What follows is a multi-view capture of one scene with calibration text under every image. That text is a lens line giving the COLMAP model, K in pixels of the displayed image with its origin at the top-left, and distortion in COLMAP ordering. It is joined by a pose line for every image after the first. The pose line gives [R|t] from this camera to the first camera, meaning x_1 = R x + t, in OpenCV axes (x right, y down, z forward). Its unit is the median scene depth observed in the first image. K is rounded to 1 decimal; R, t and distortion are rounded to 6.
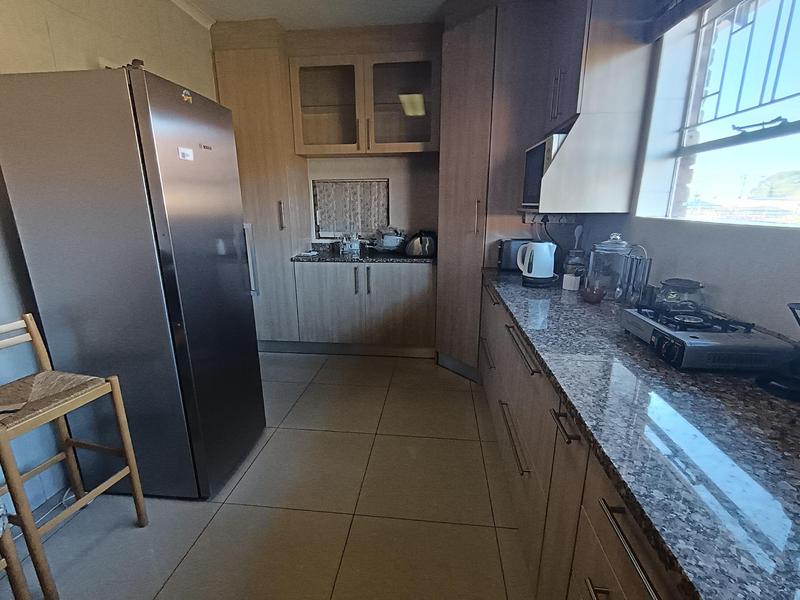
lens RADIAL K [[380.0, 0, 394.9], [0, 380.0, 304.4], [0, 0, 1]] dist [0.001148, -0.000411]
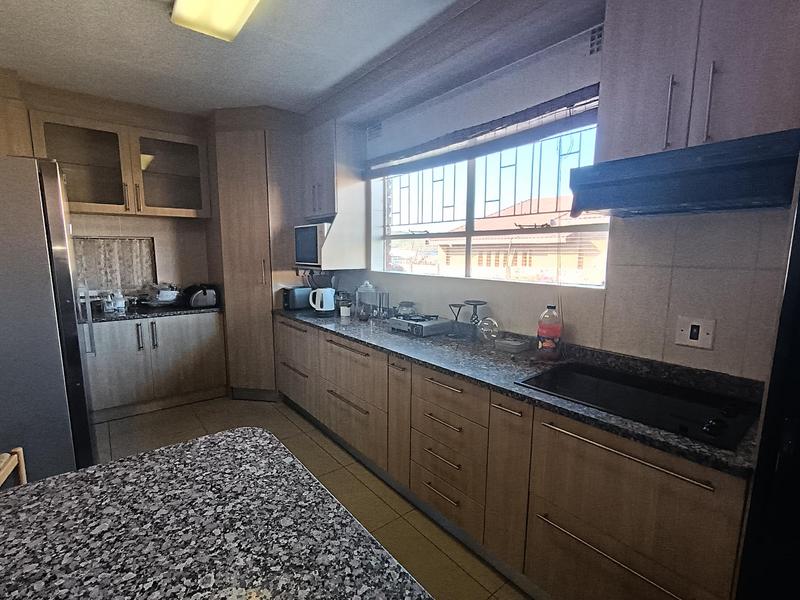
lens RADIAL K [[380.0, 0, 394.9], [0, 380.0, 304.4], [0, 0, 1]] dist [0.001148, -0.000411]
pose [[0.711622, -0.088660, 0.696946, -0.342222], [0.171370, 0.983947, -0.049808, 0.019943], [-0.681342, 0.154880, 0.715392, -0.205765]]
